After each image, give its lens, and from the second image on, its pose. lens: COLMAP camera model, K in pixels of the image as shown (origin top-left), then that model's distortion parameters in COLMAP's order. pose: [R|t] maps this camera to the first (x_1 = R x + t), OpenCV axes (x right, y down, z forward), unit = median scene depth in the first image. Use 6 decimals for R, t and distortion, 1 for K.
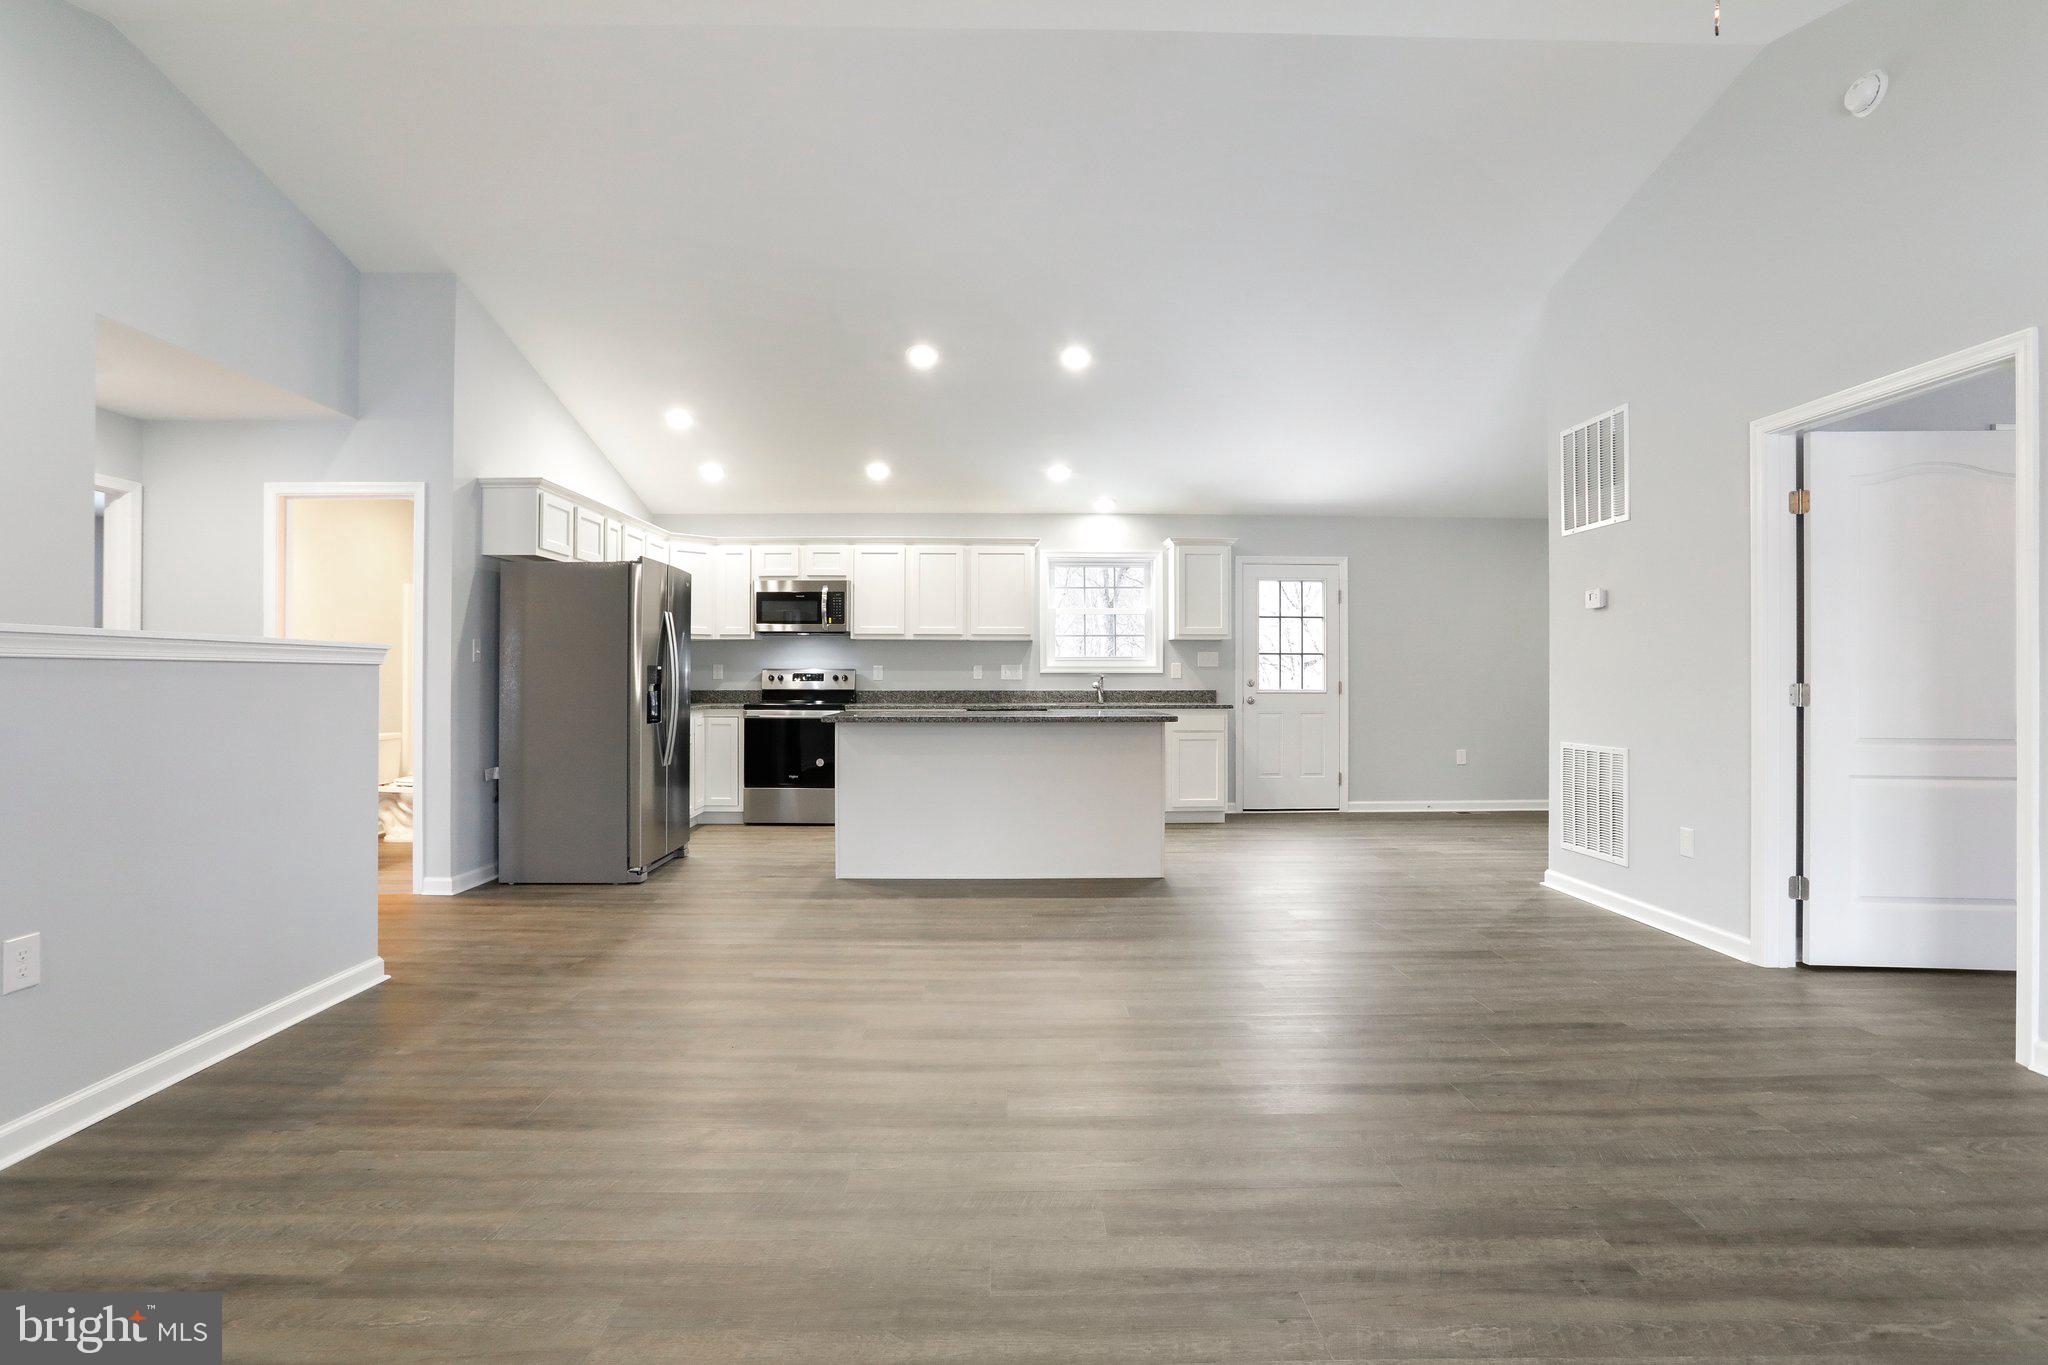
lens RADIAL K [[996.3, 0, 1003.0], [0, 996.3, 670.5], [0, 0, 1]] dist [-0.052492, 0.025477]
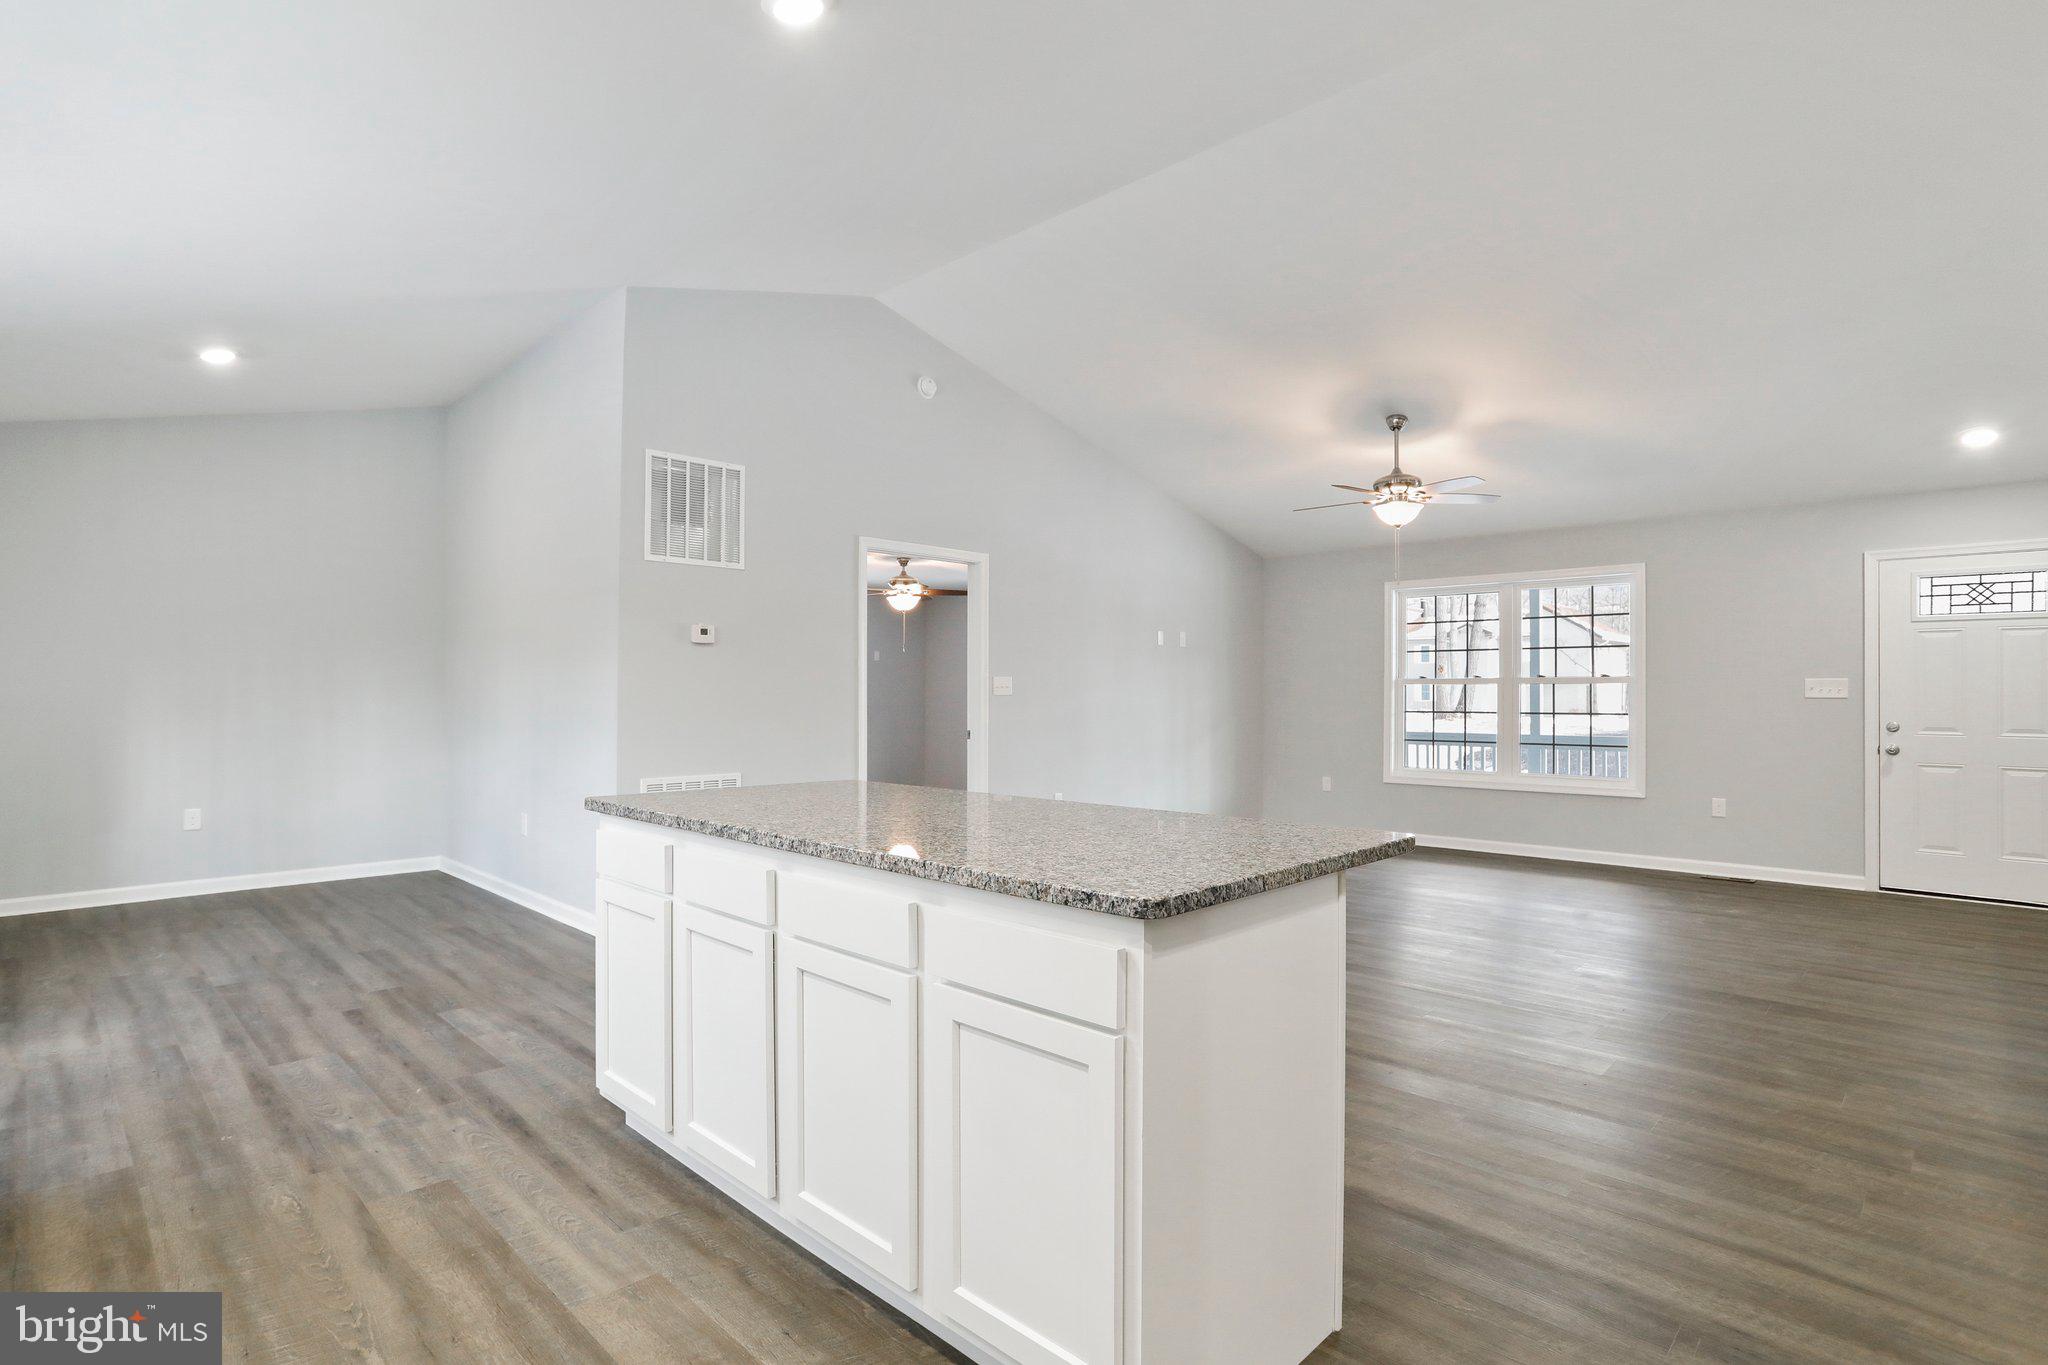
lens RADIAL K [[996.3, 0, 1013.4], [0, 996.3, 698.8], [0, 0, 1]] dist [-0.052492, 0.025477]
pose [[-0.708716, -0.003287, 0.705487, -0.227774], [-0.006674, 0.999976, -0.002046, -0.002554], [-0.705463, -0.006158, -0.708720, 0.927181]]
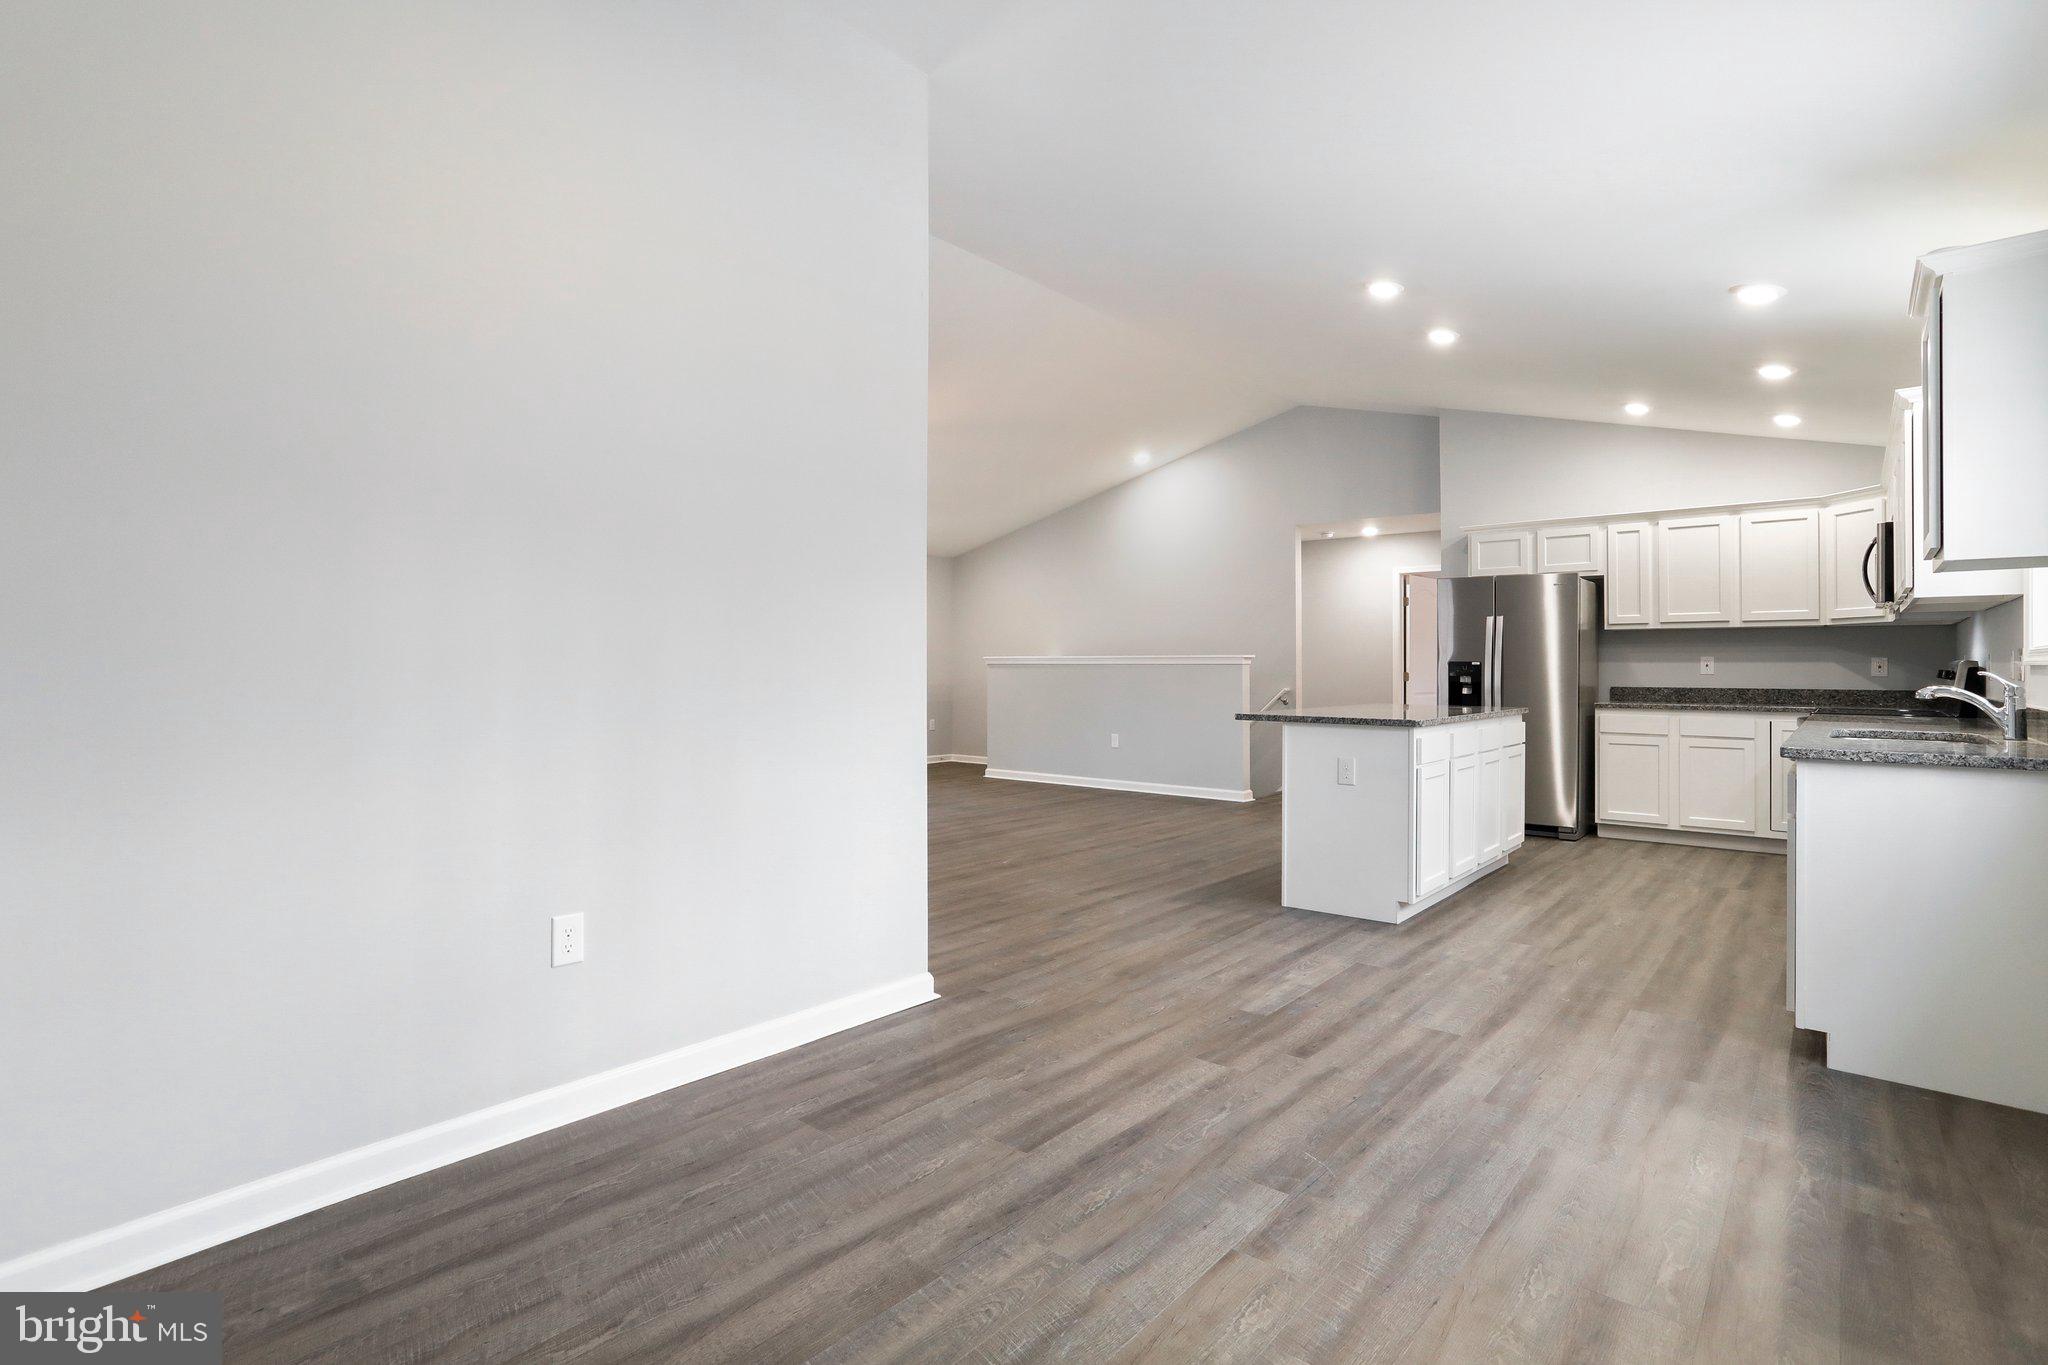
lens RADIAL K [[996.3, 0, 1013.7], [0, 996.3, 658.6], [0, 0, 1]] dist [-0.052492, 0.025477]
pose [[-0.661495, -0.008918, -0.749897, 0.676313], [0.000529, 0.999923, -0.012359, 0.004520], [0.749950, -0.008572, -0.661439, 0.984107]]
